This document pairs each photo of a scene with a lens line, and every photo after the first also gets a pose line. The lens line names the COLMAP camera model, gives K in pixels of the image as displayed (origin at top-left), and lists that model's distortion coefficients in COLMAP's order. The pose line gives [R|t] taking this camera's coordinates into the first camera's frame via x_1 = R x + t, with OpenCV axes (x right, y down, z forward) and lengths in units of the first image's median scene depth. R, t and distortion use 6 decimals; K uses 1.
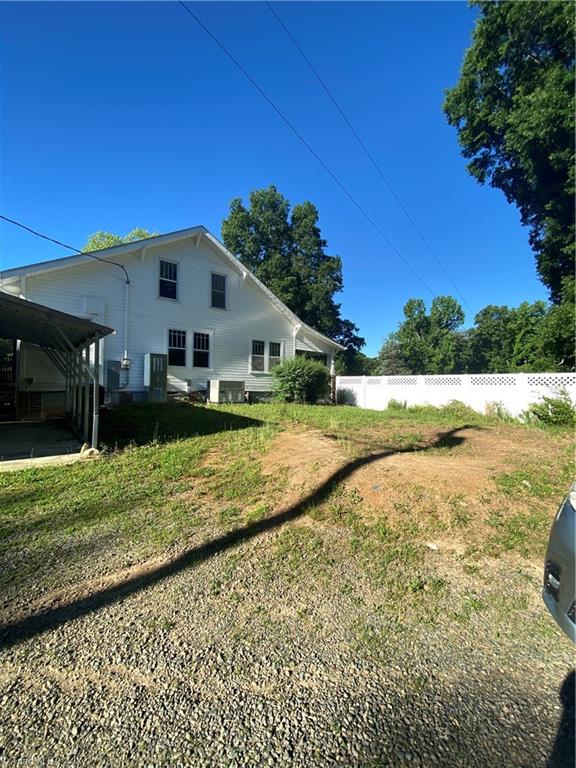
lens RADIAL K [[308.8, 0, 291.1], [0, 308.8, 386.5], [0, 0, 1]] dist [0.009941, -0.015555]
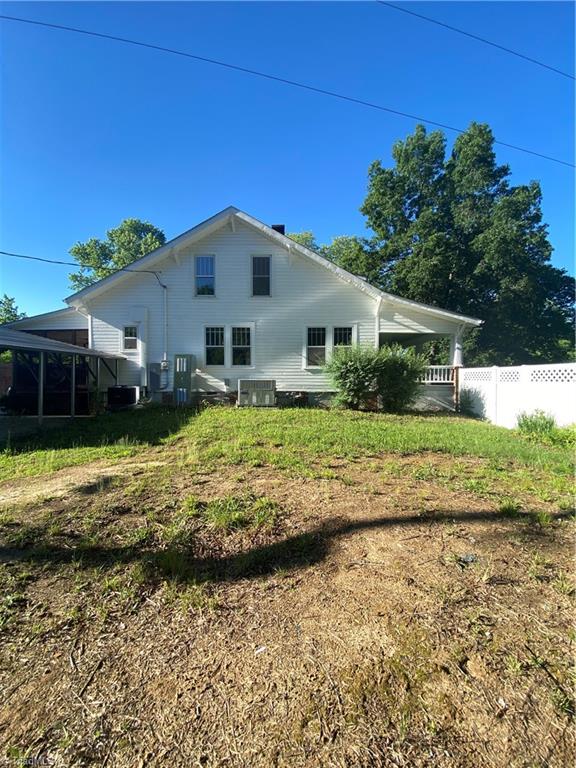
lens RADIAL K [[308.8, 0, 288.2], [0, 308.8, 384.0], [0, 0, 1]] dist [0.009941, -0.015555]
pose [[0.766408, -0.003656, -0.642344, 0.364314], [0.009289, 0.999942, 0.005392, -0.009876], [0.642287, -0.010099, 0.766398, 0.371394]]
